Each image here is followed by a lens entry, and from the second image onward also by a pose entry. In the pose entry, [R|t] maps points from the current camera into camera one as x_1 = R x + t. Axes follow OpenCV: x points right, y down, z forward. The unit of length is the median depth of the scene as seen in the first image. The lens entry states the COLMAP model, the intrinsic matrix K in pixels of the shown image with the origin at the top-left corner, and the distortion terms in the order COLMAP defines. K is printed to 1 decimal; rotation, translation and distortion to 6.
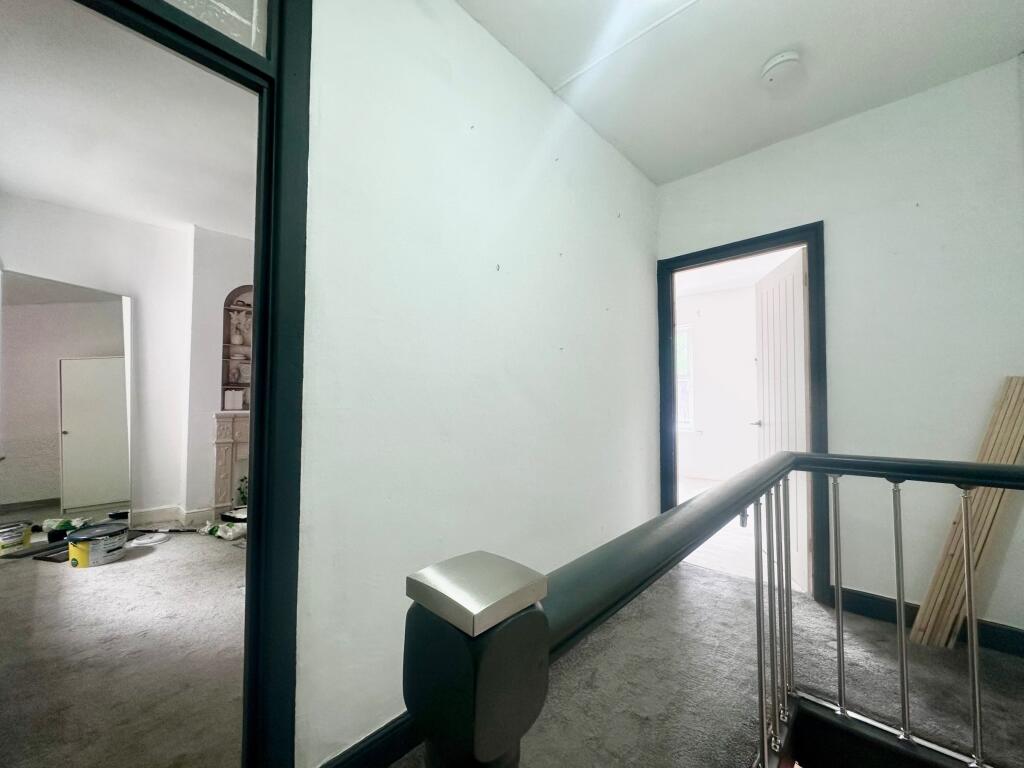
lens RADIAL K [[408.8, 0, 514.8], [0, 408.8, 385.2], [0, 0, 1]] dist [-0.005535, 0.001321]
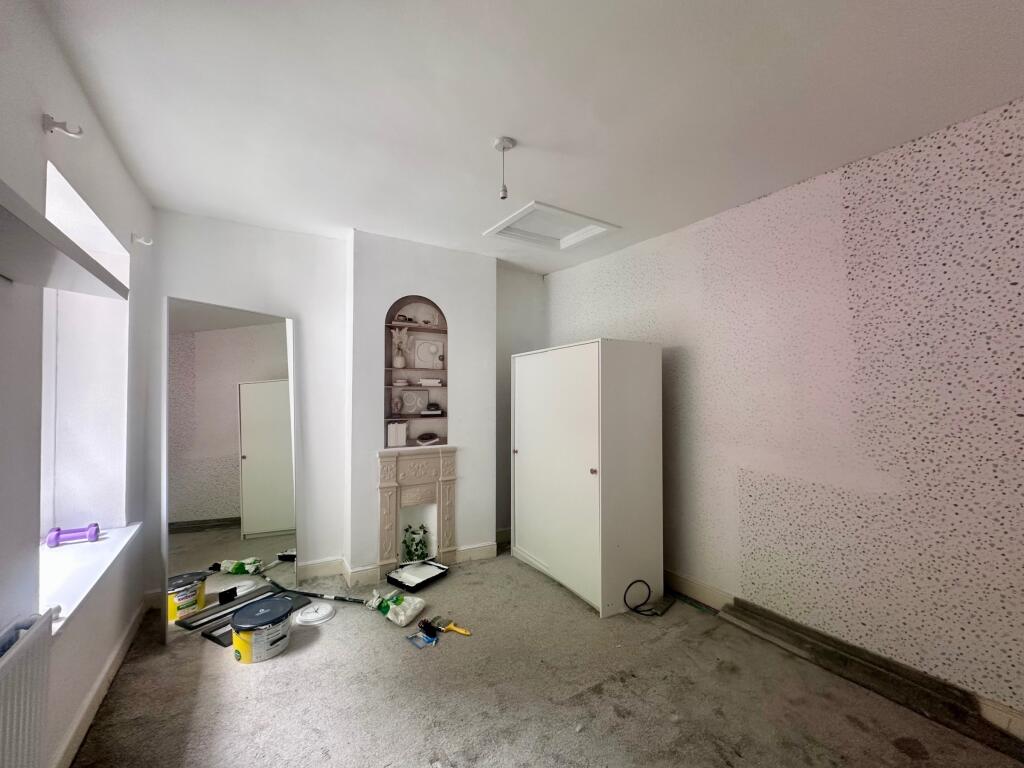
lens RADIAL K [[408.8, 0, 513.3], [0, 408.8, 384.9], [0, 0, 1]] dist [-0.005535, 0.001321]
pose [[0.961726, -0.014427, -0.273632, -0.235299], [0.015268, 0.999883, 0.000943, -0.064125], [0.273586, -0.005084, 0.961834, 0.268112]]
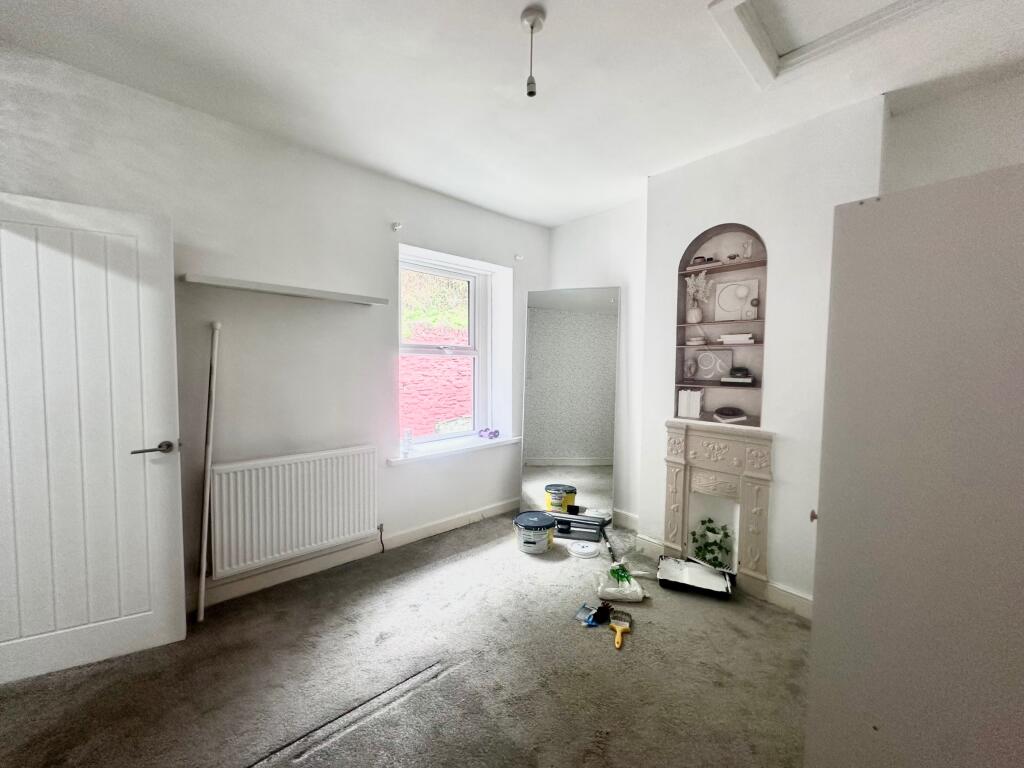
lens RADIAL K [[408.8, 0, 510.2], [0, 408.8, 383.4], [0, 0, 1]] dist [-0.005535, 0.001321]
pose [[-0.088871, 0.040987, -0.995199, 0.028880], [0.015043, 0.999094, 0.039804, -0.031836], [0.995930, -0.011433, -0.089407, 0.771682]]
